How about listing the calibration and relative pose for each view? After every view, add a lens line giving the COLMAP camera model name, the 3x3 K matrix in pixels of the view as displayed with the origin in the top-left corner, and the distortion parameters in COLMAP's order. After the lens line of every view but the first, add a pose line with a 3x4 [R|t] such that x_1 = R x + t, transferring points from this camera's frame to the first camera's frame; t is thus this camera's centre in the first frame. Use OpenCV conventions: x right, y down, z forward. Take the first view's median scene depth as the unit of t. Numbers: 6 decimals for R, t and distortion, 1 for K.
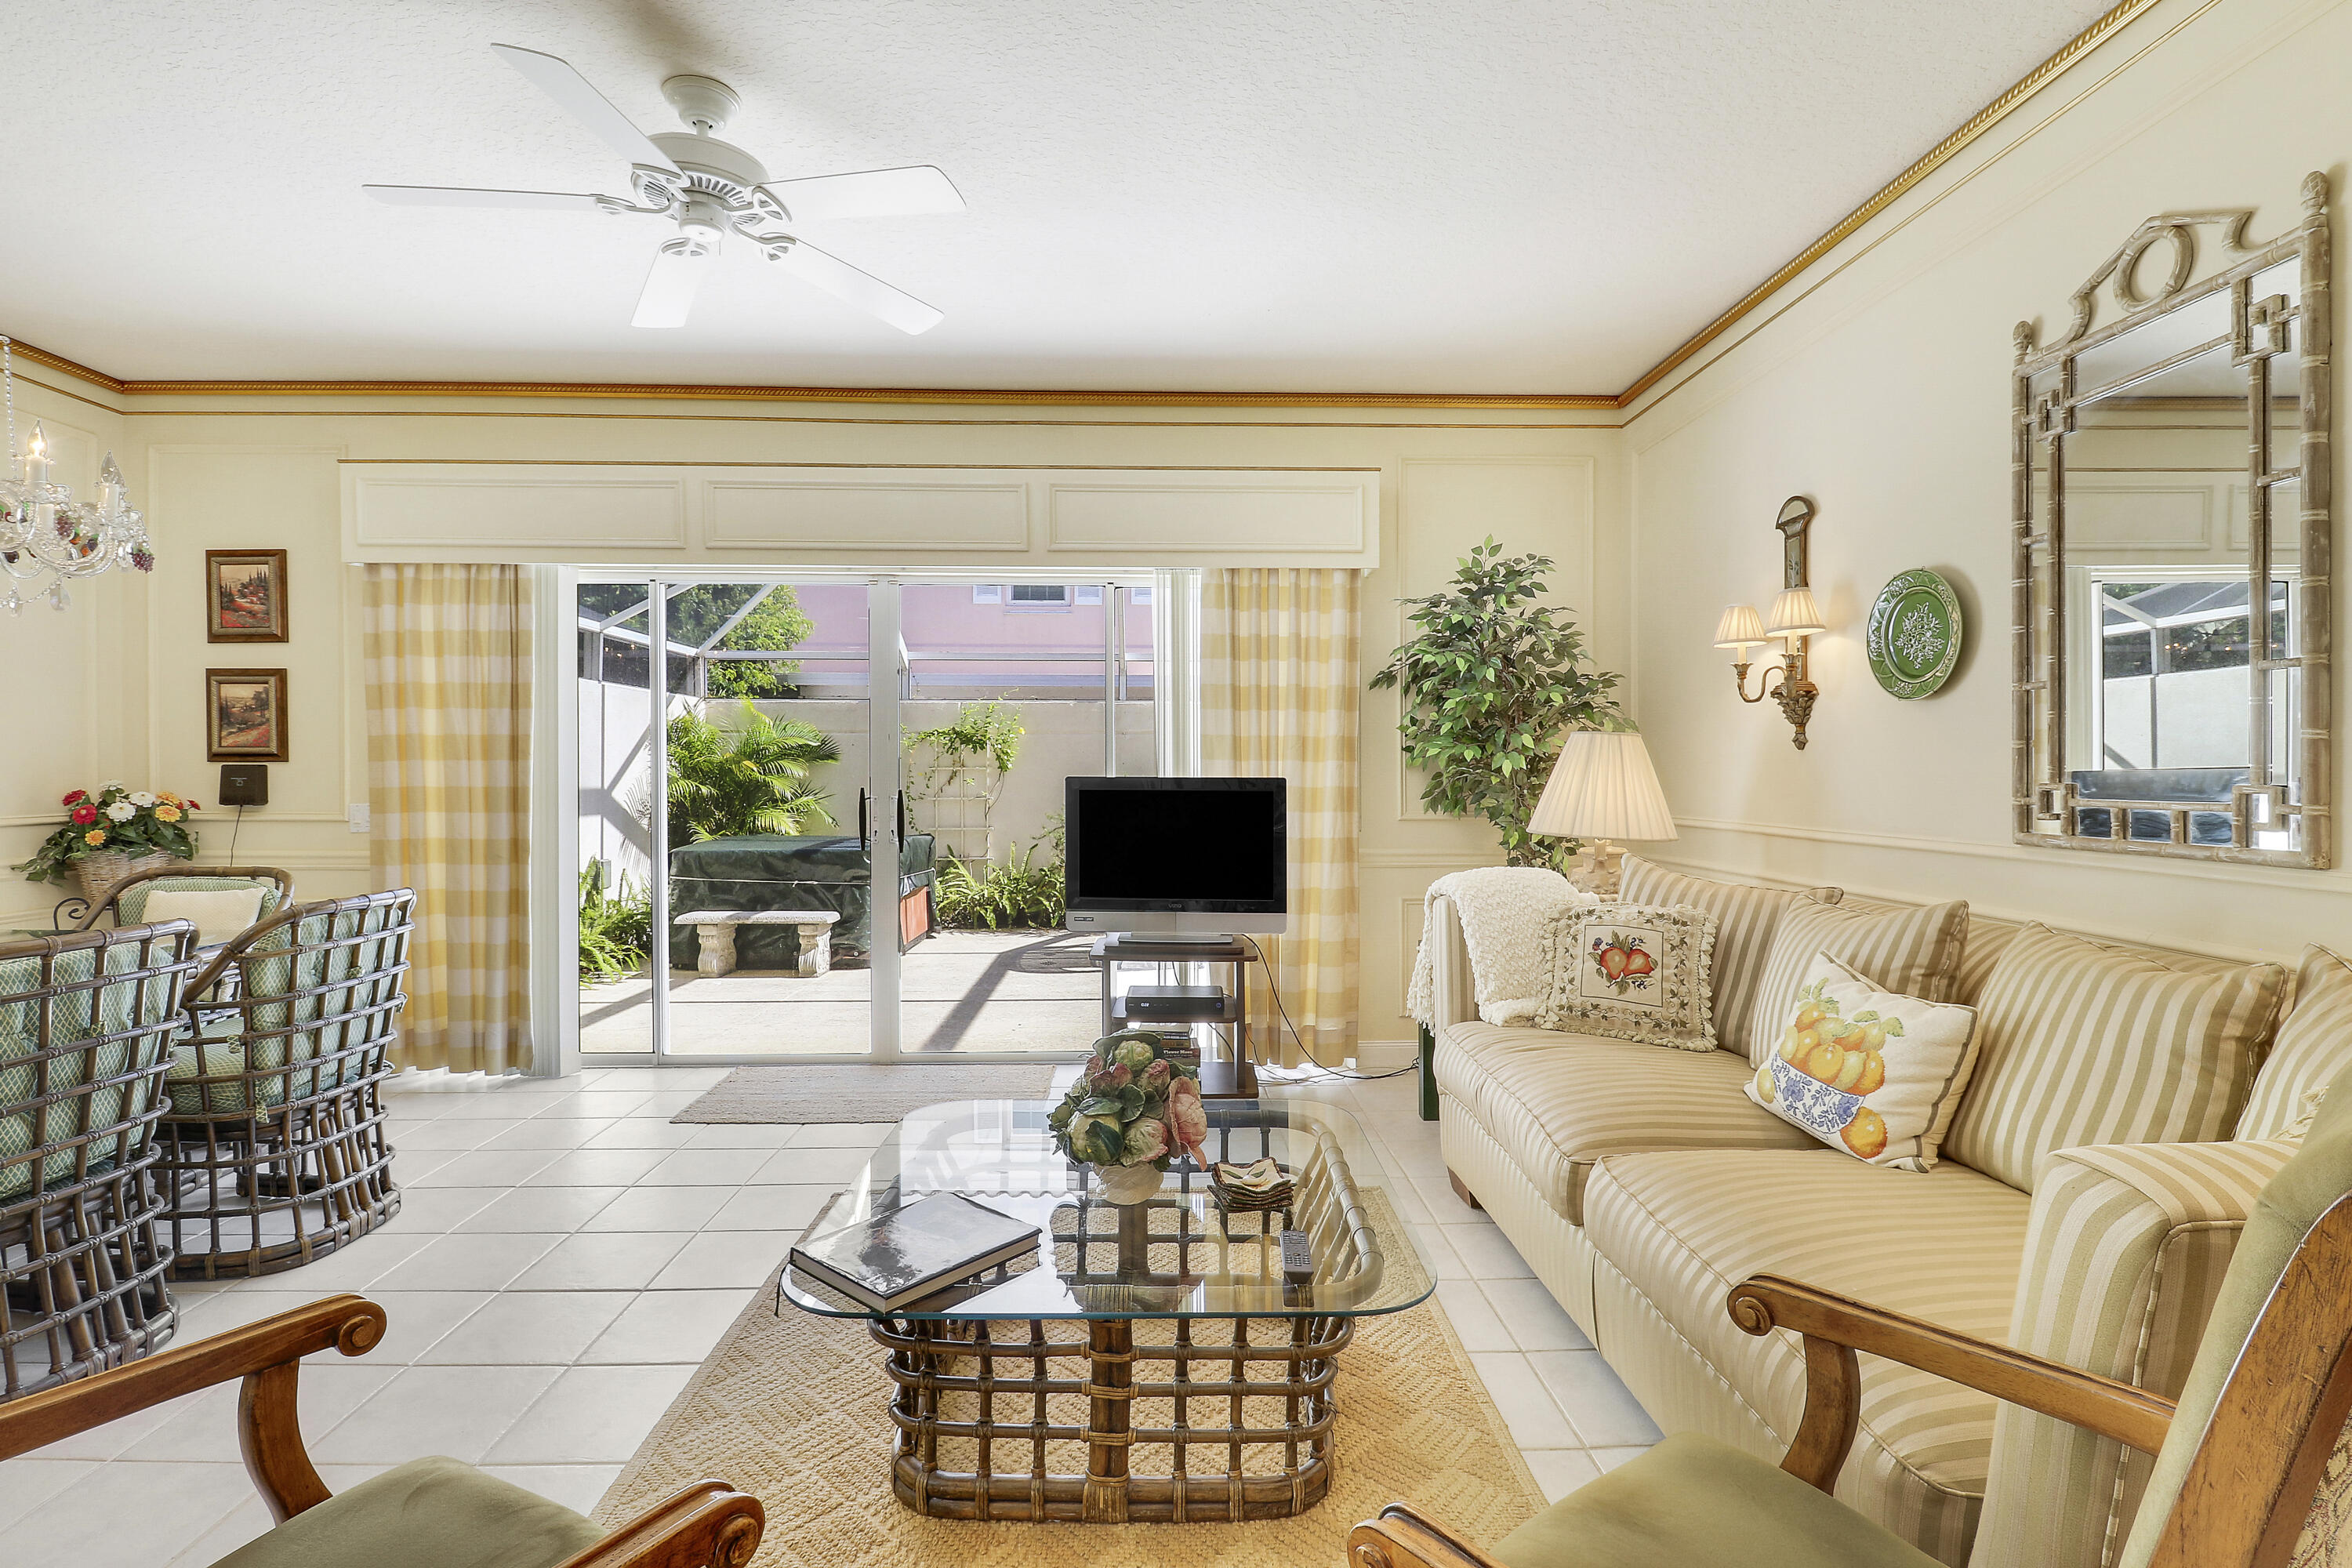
lens RADIAL K [[1108.8, 0, 1176.8], [0, 1108.8, 777.2], [0, 0, 1]] dist [0.006589, -0.014946]
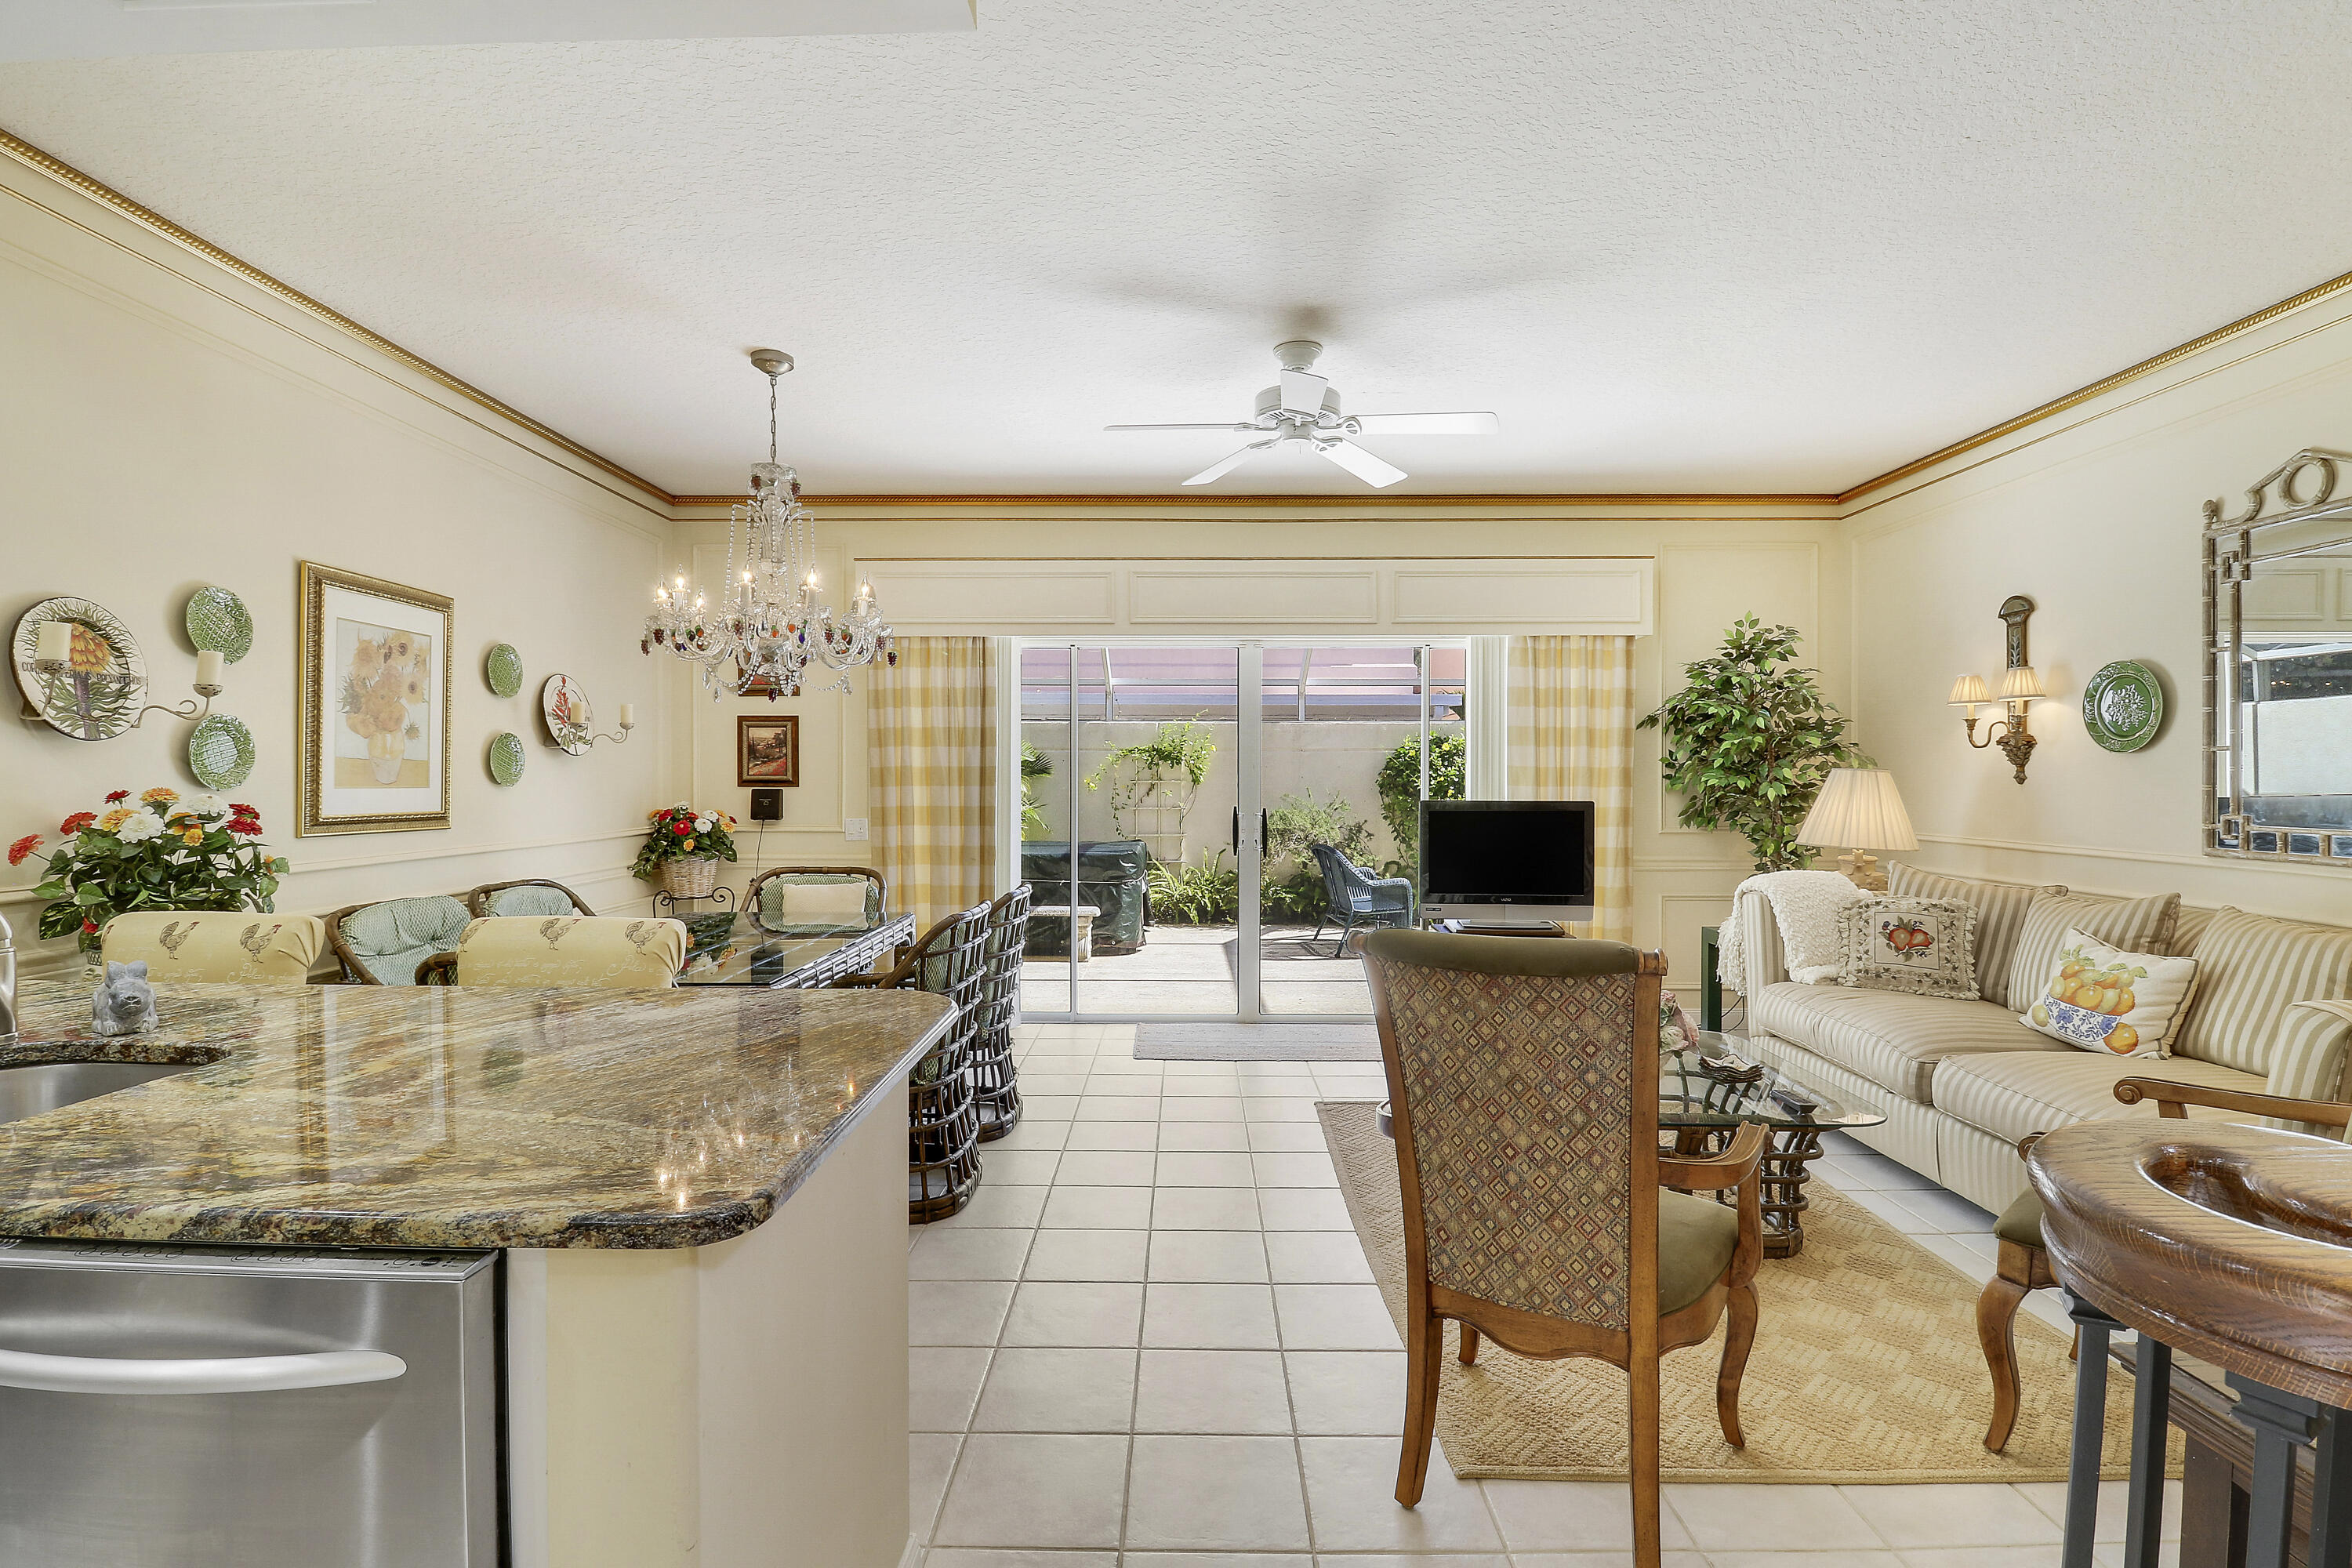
lens RADIAL K [[1108.8, 0, 1178.1], [0, 1108.8, 780.6], [0, 0, 1]] dist [0.006589, -0.014946]
pose [[0.999233, 0.000345, -0.039163, -0.316239], [-0.000325, 1.000000, 0.000522, -0.022740], [0.039163, -0.000509, 0.999233, -0.298798]]
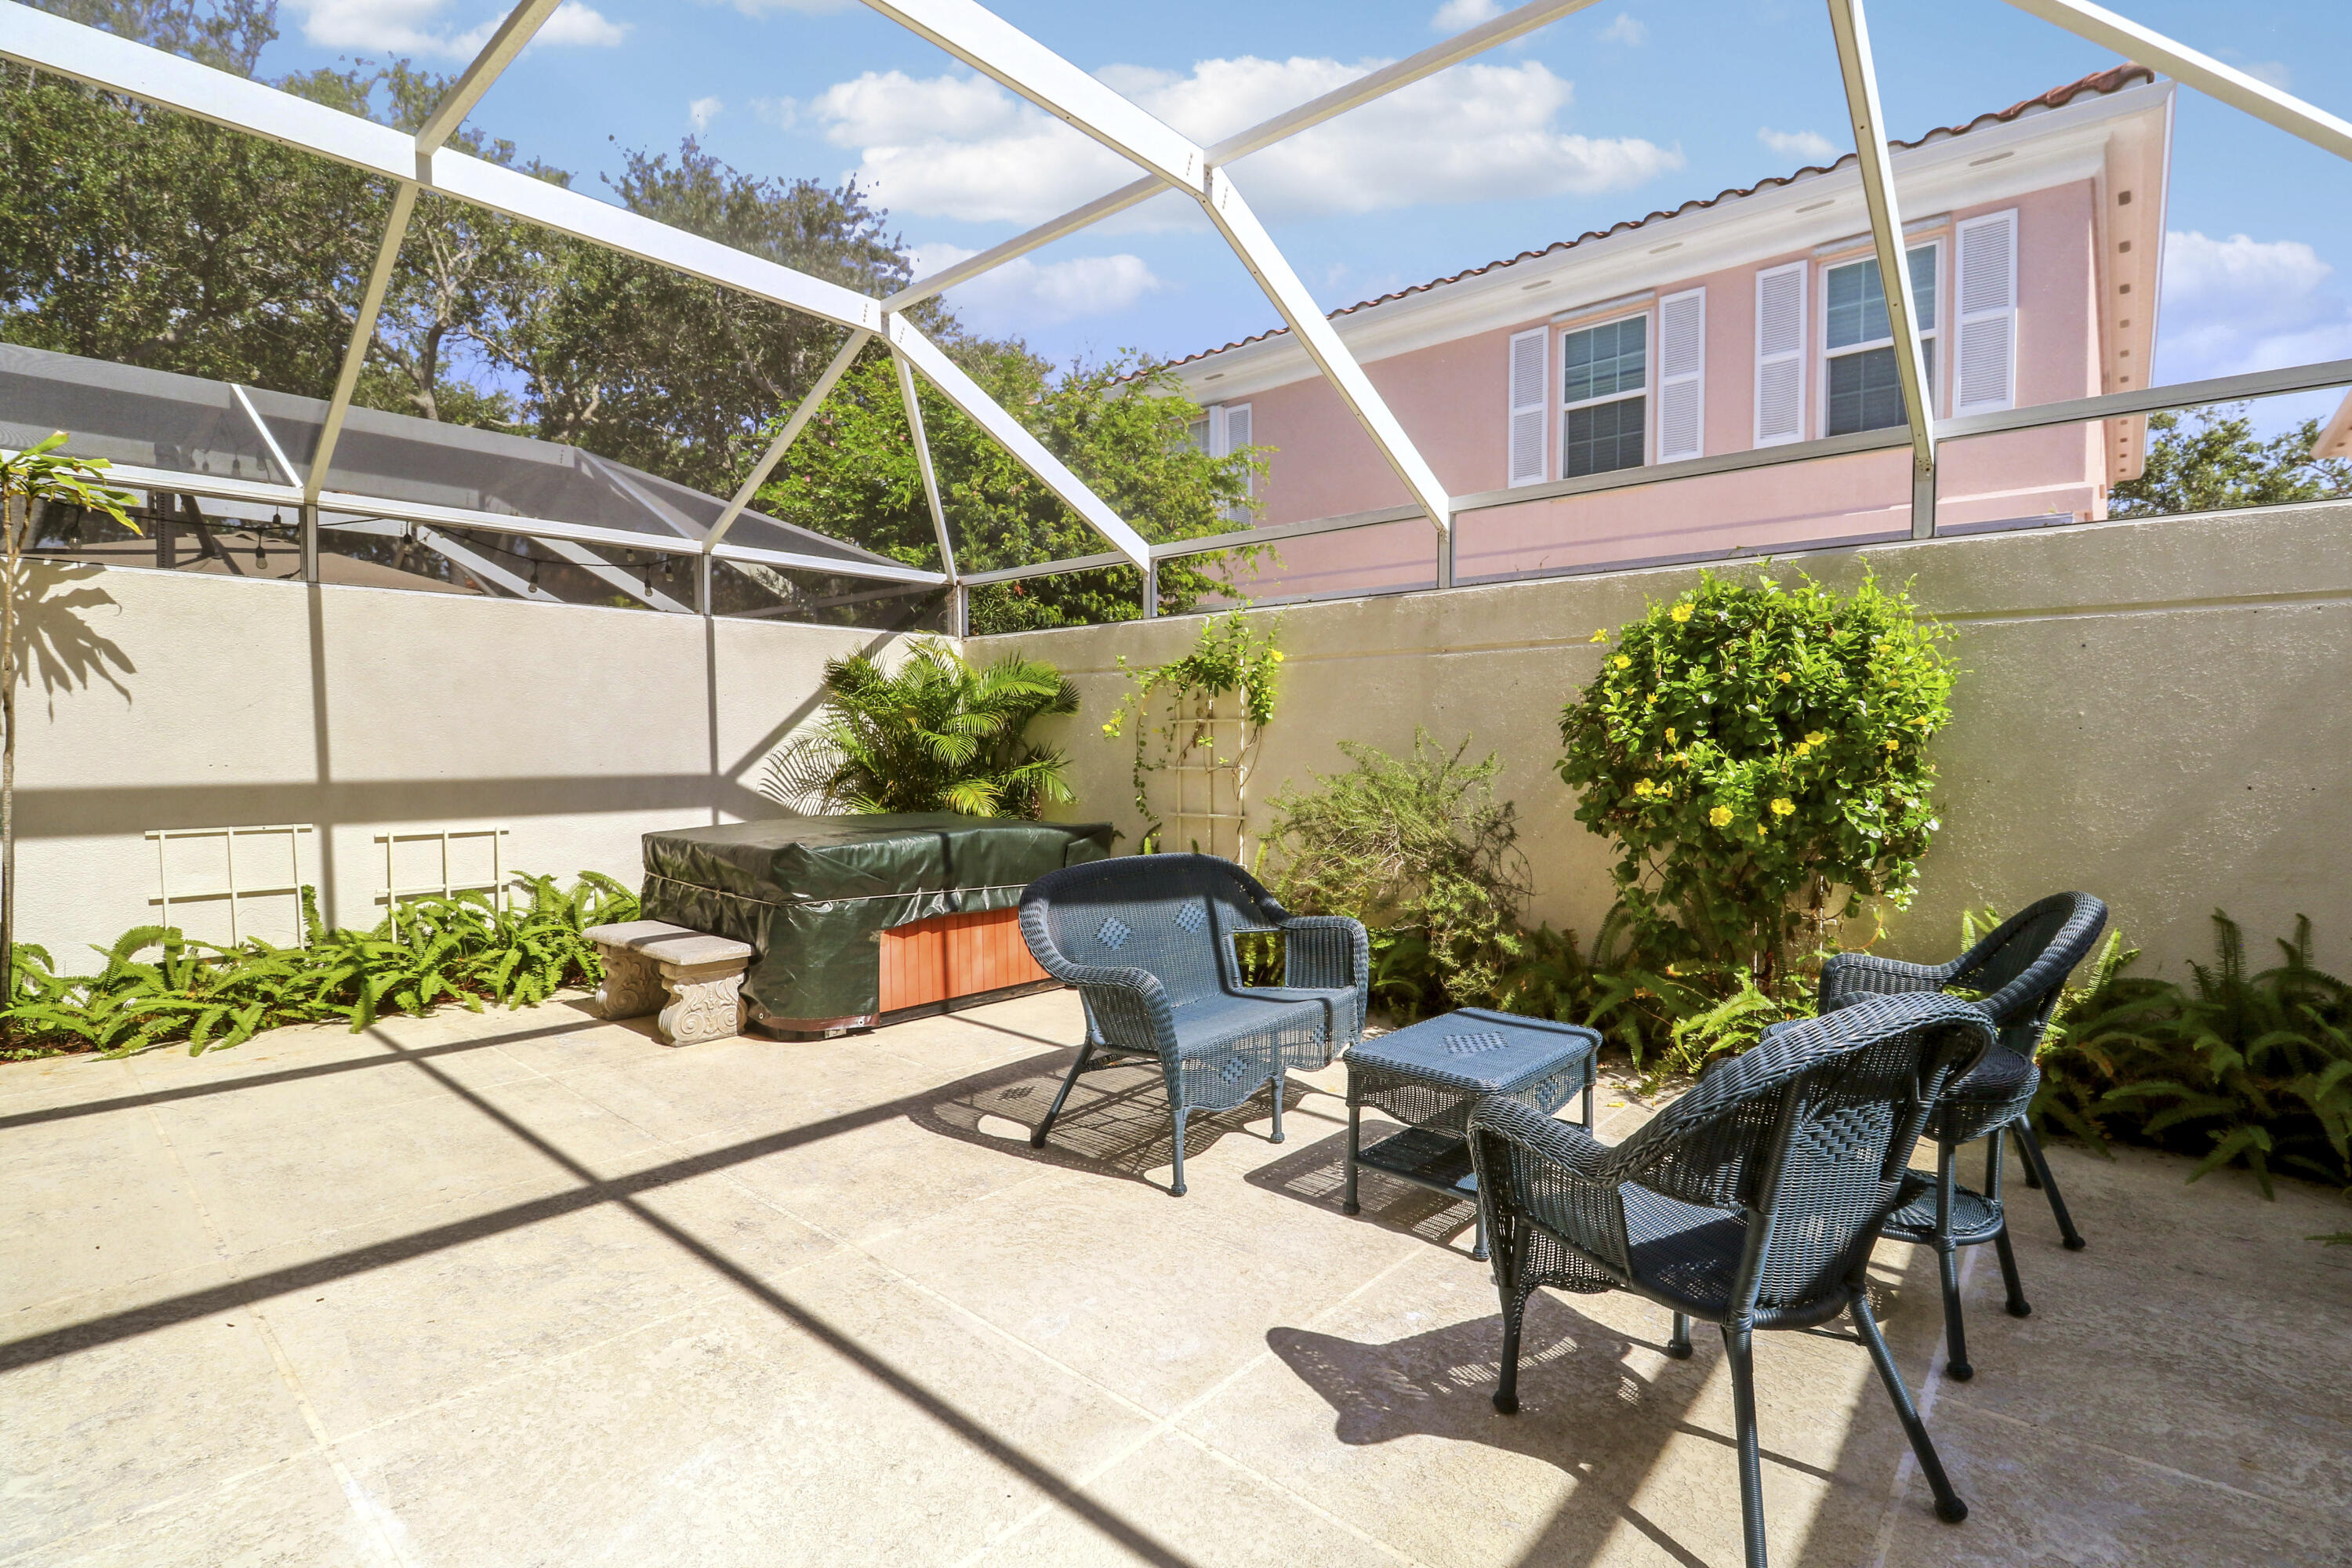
lens RADIAL K [[1085.5, 0, 1199.3], [0, 1085.5, 771.0], [0, 0, 1]] dist [-0.010531, -0.002080]
pose [[0.738132, 0.014829, -0.674494, 0.527664], [-0.003453, 0.999828, 0.018203, 0.022096], [0.674648, -0.011107, 0.738056, 1.302030]]
